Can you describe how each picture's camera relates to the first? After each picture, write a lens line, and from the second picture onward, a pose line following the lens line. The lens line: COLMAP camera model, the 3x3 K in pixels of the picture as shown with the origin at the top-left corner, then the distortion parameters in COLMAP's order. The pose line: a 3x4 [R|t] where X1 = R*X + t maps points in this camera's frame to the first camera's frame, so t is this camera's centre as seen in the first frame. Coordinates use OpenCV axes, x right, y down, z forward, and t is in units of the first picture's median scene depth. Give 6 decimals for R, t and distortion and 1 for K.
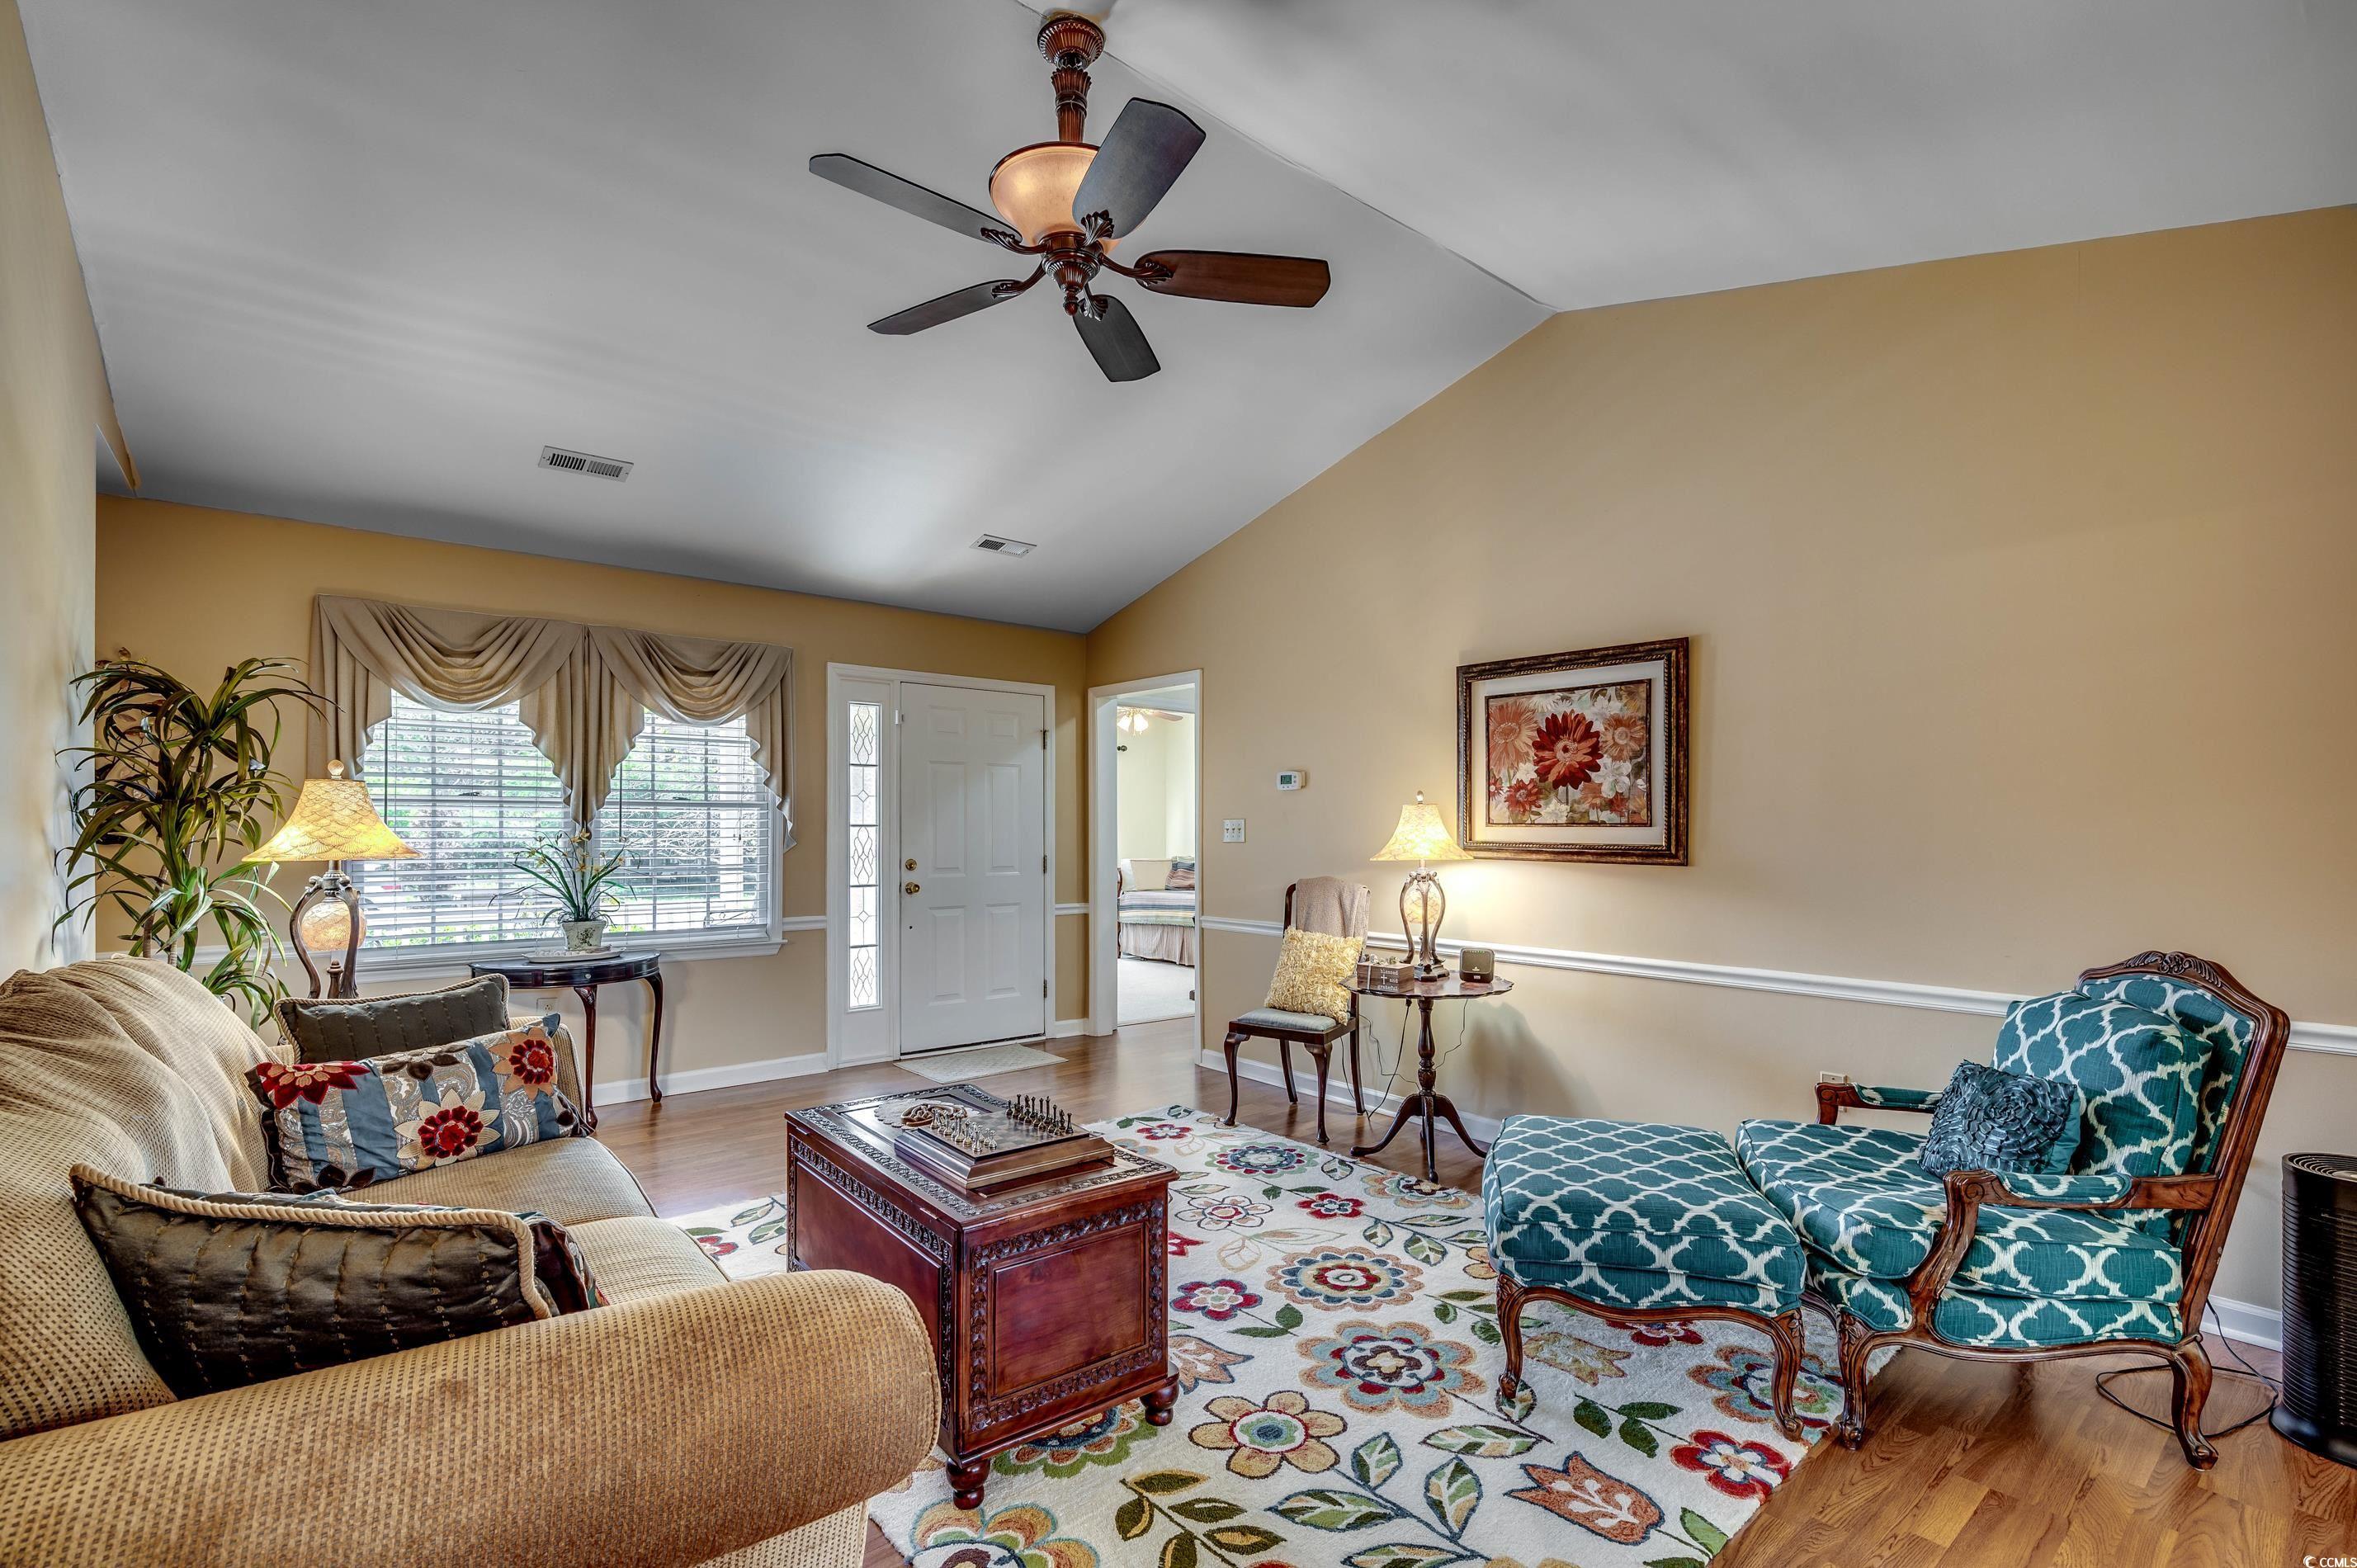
lens RADIAL K [[1066.0, 0, 1188.6], [0, 1066.0, 801.4], [0, 0, 1]] dist [-0.000297, -0.000086]
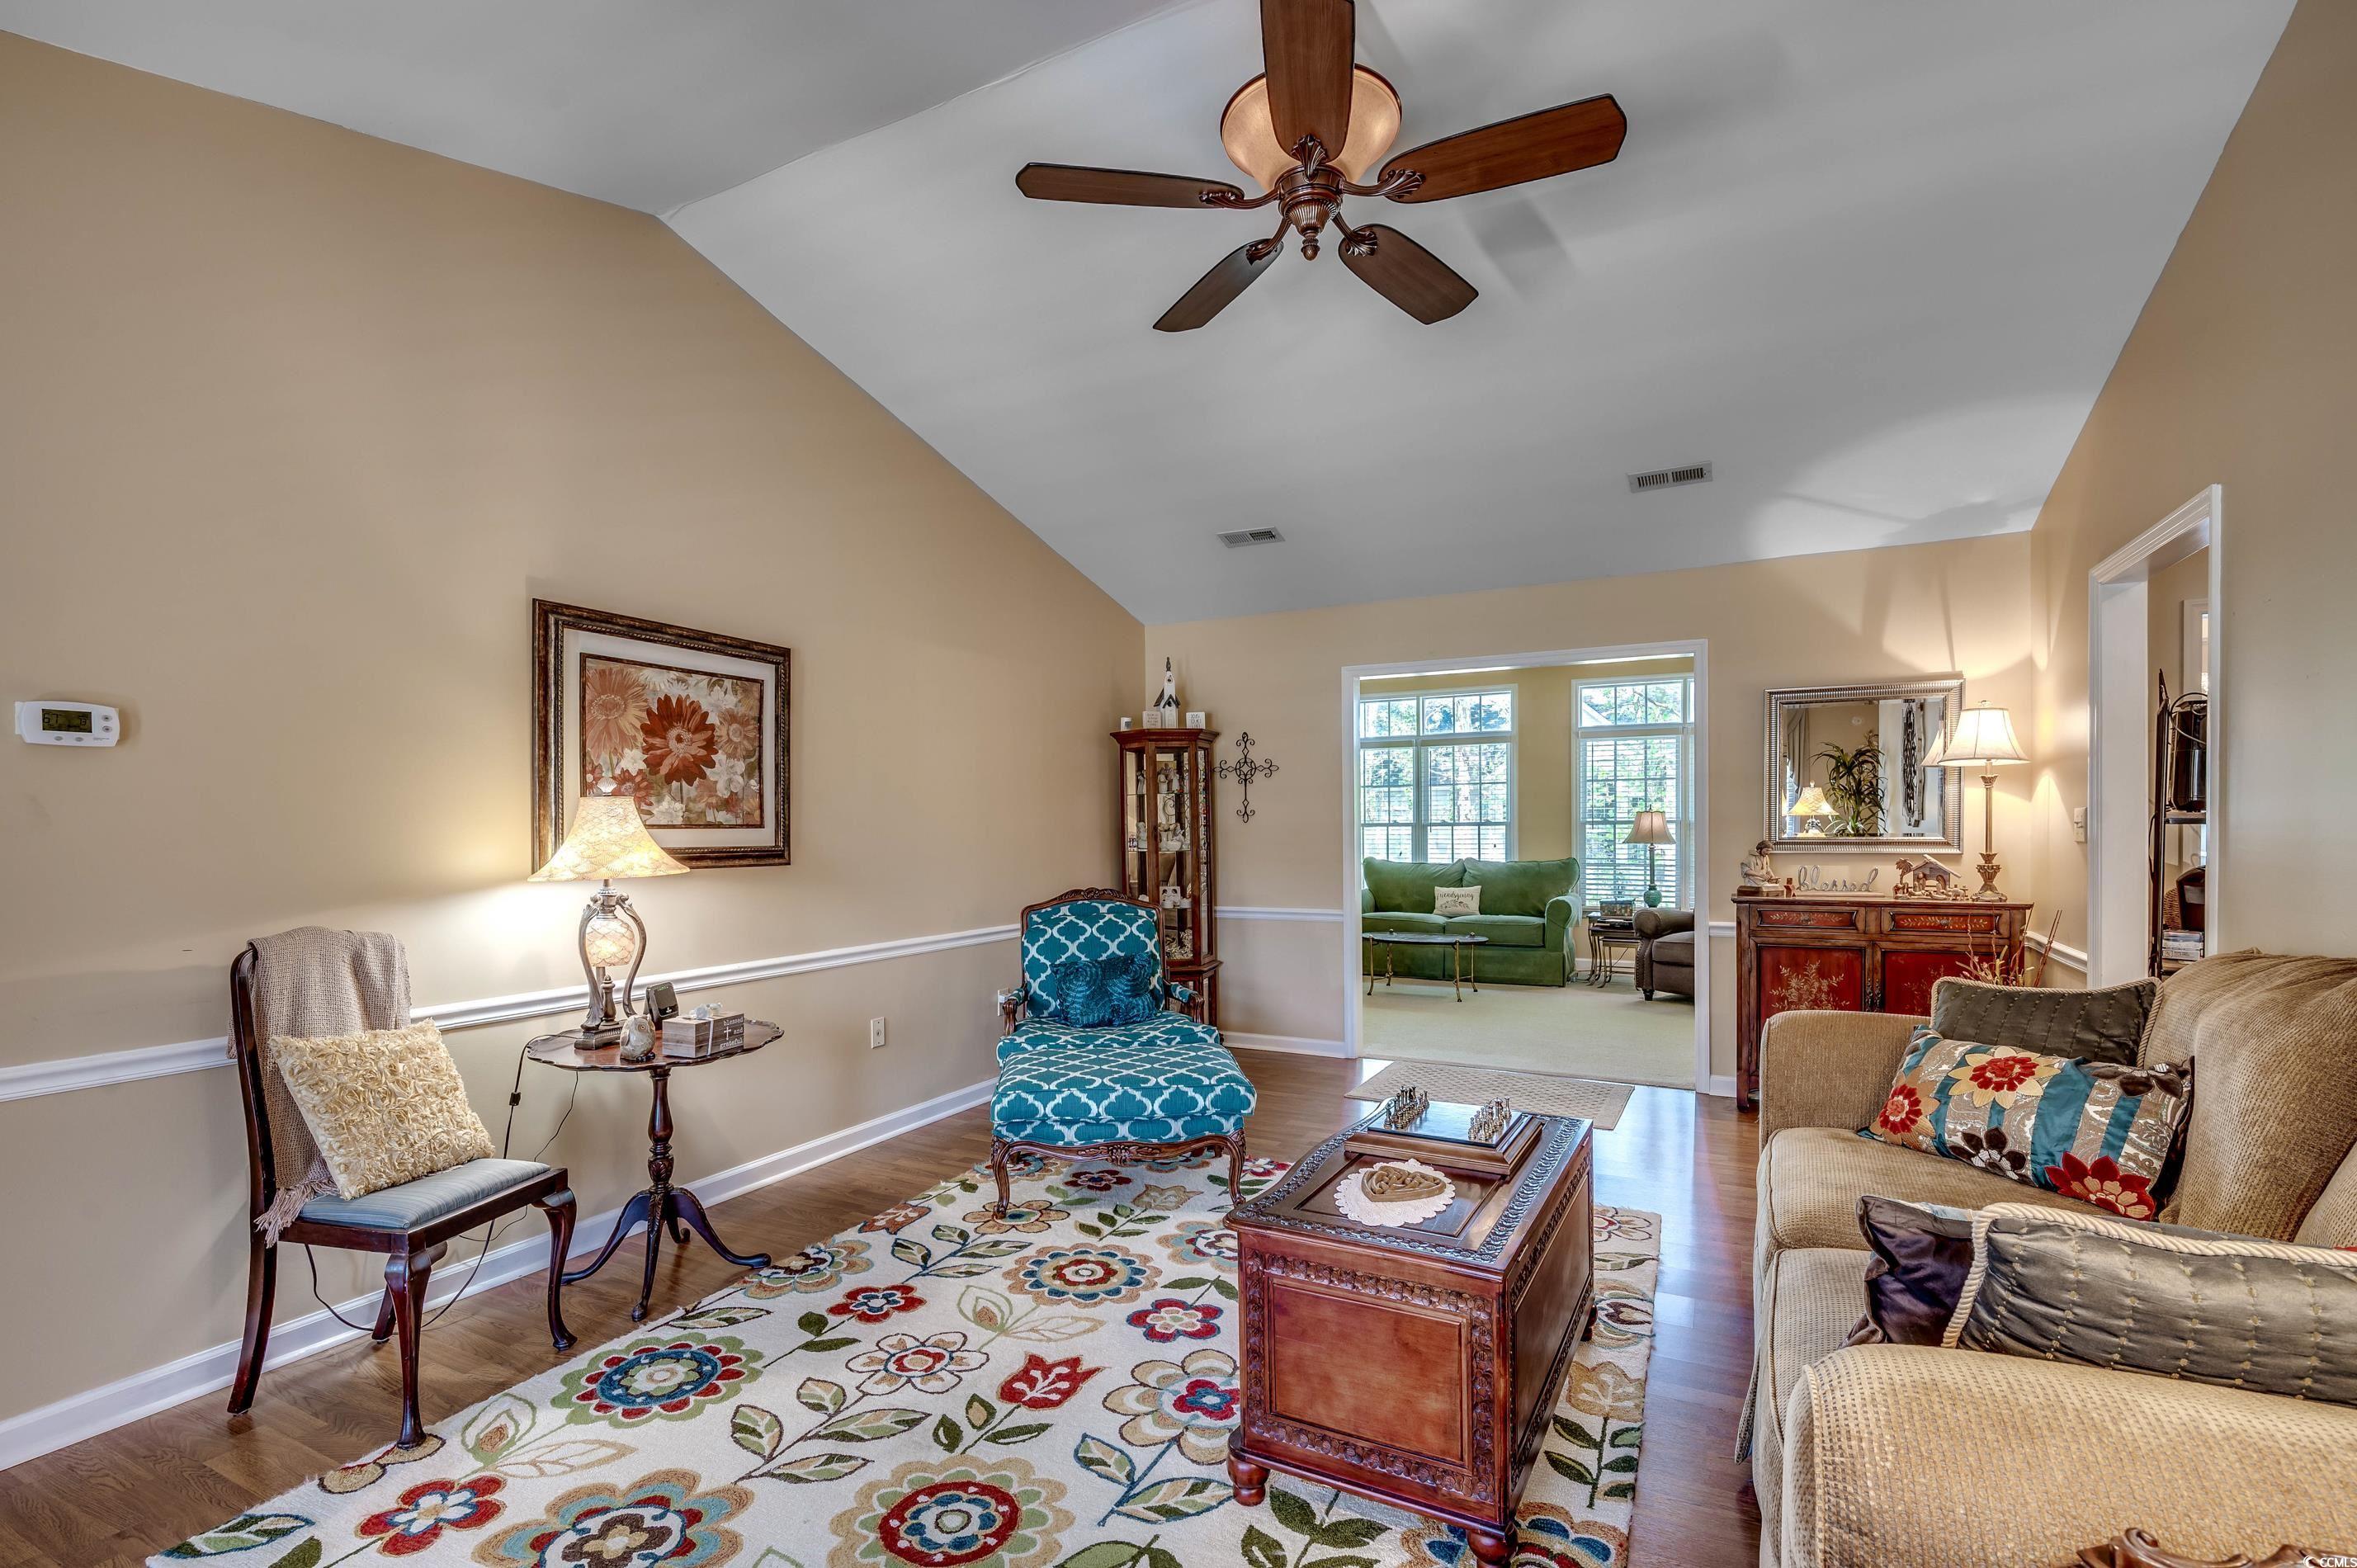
lens RADIAL K [[1066.0, 0, 1190.6], [0, 1066.0, 808.1], [0, 0, 1]] dist [-0.000297, -0.000086]
pose [[-0.393727, 0.010579, 0.919167, -0.620314], [-0.024418, 0.999461, -0.021962, 0.016604], [-0.918903, -0.031091, -0.393256, 0.981695]]
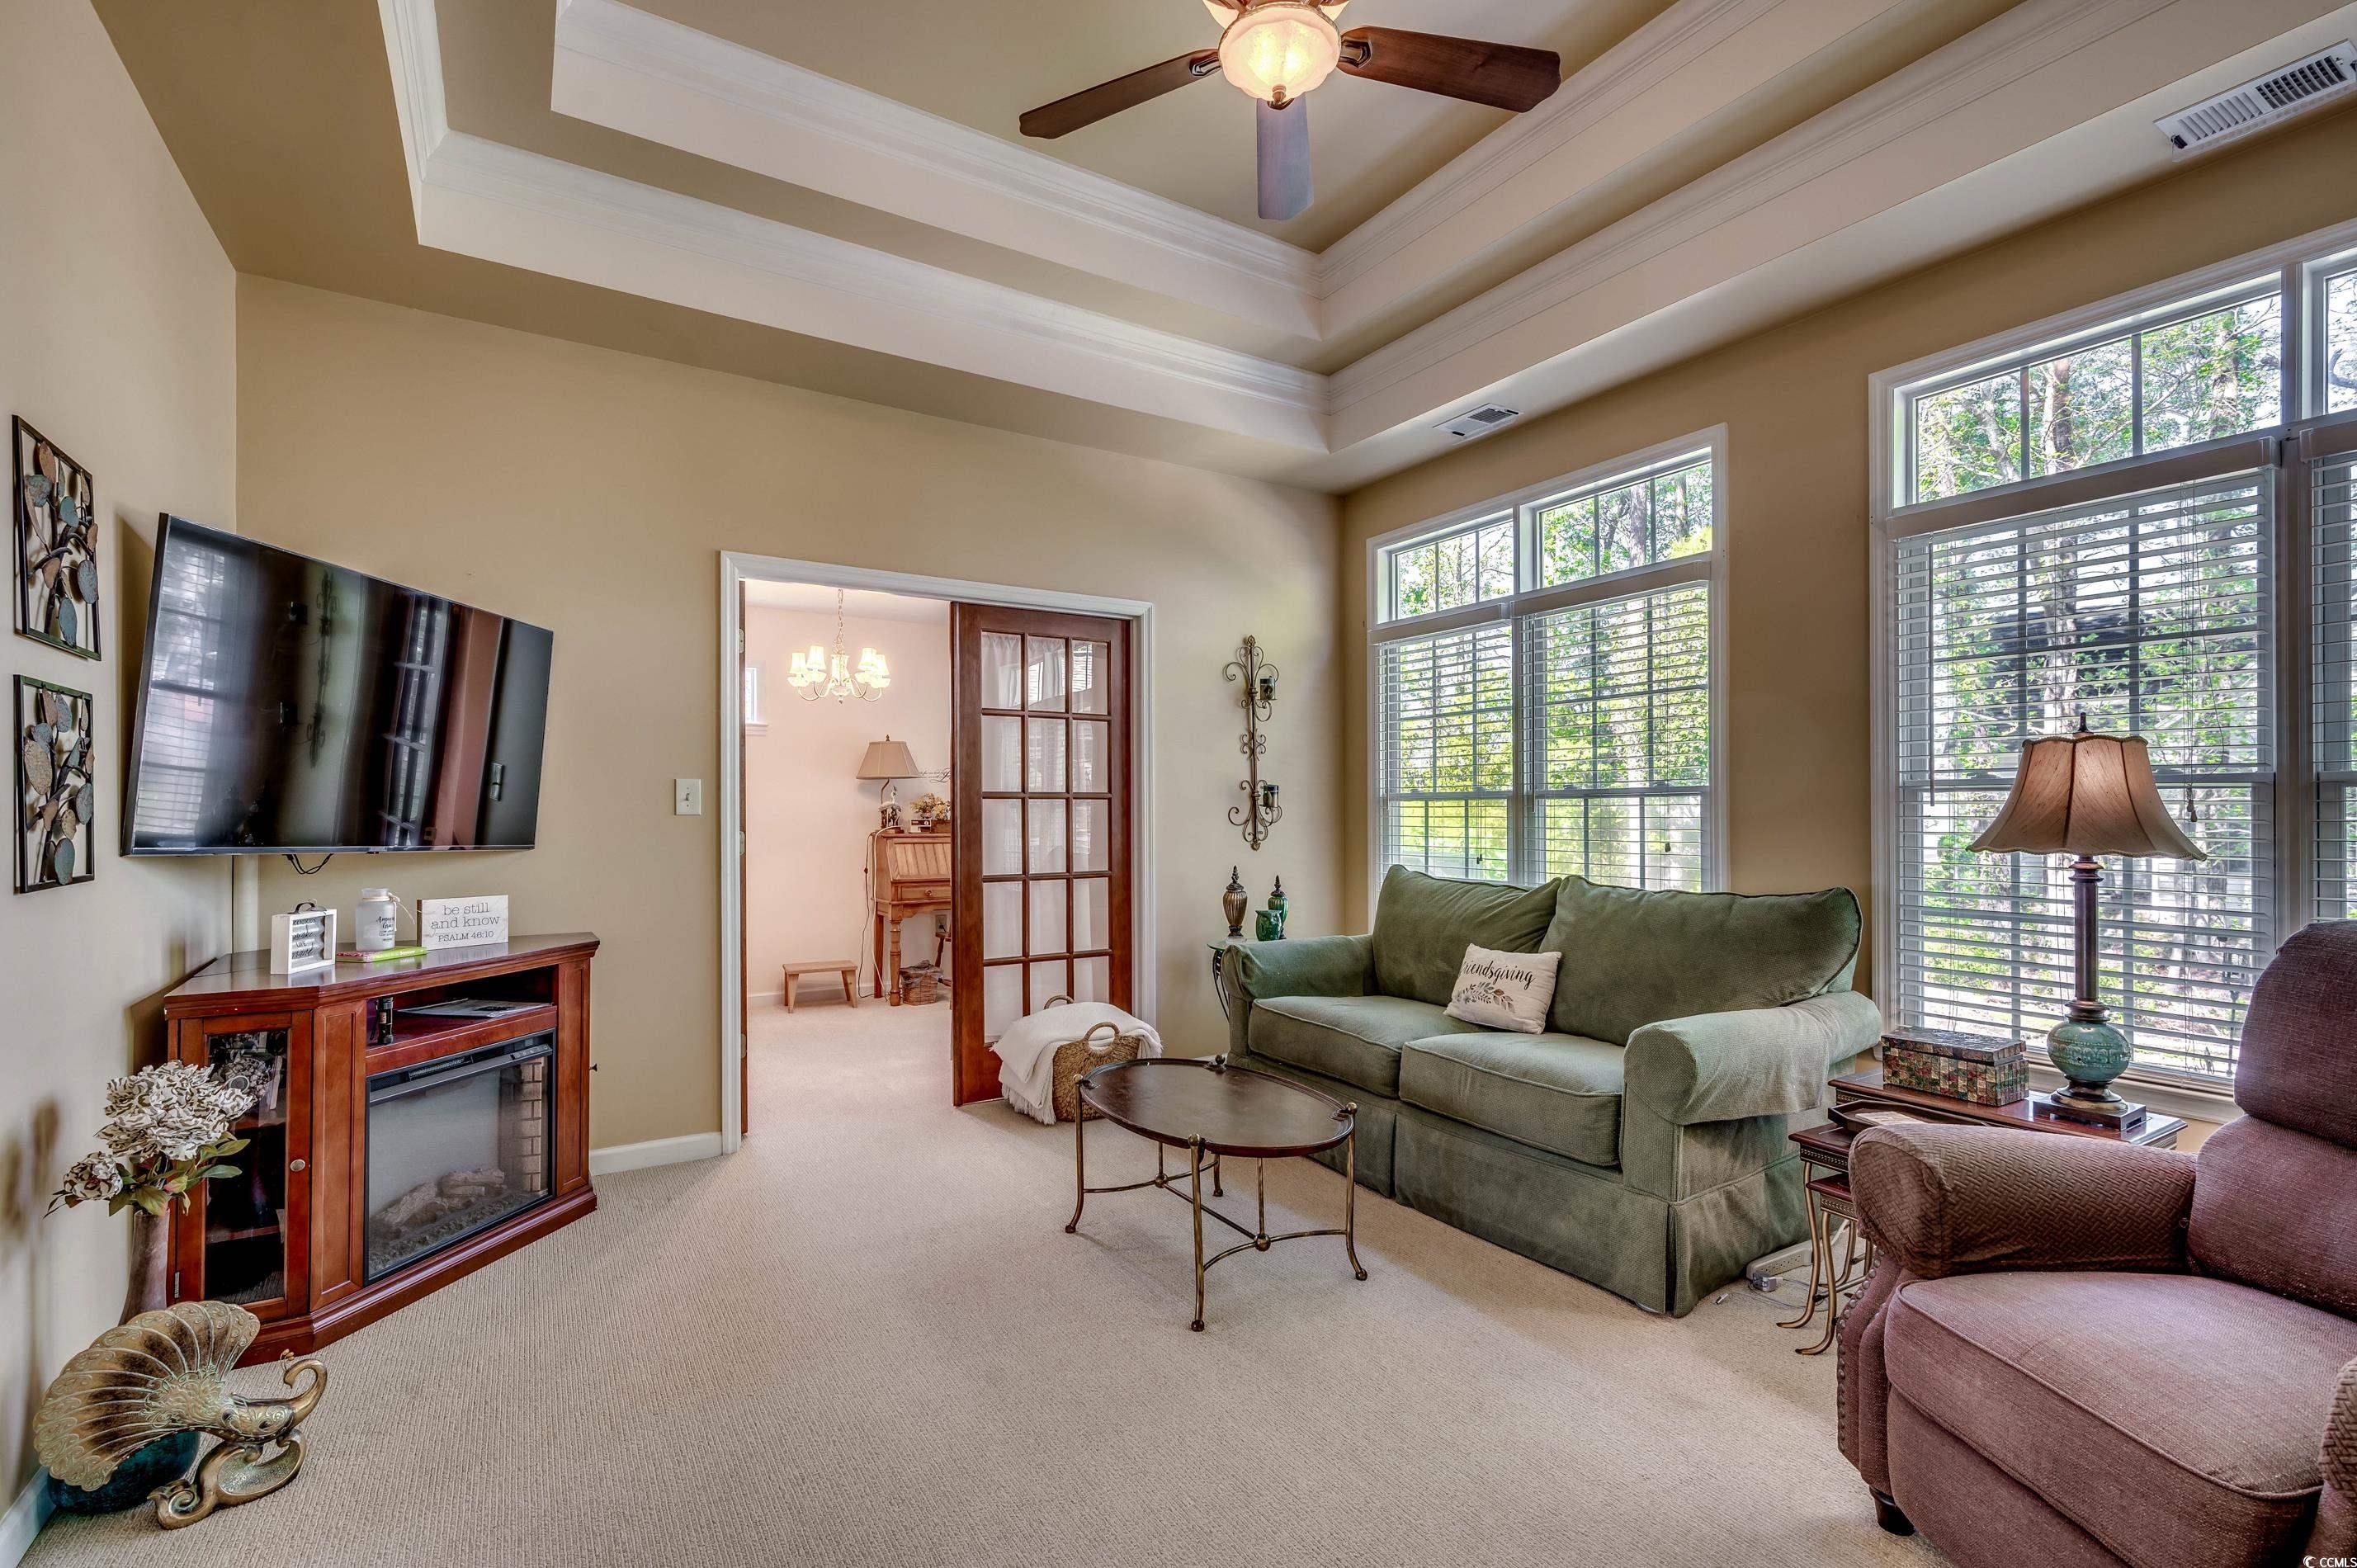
lens RADIAL K [[1066.0, 0, 1177.6], [0, 1066.0, 793.4], [0, 0, 1]] dist [-0.000297, -0.000086]
pose [[0.128063, 0.014281, 0.991663, -0.468602], [-0.028728, 0.999530, -0.010685, 0.015184], [-0.991350, -0.027121, 0.128413, 0.780086]]
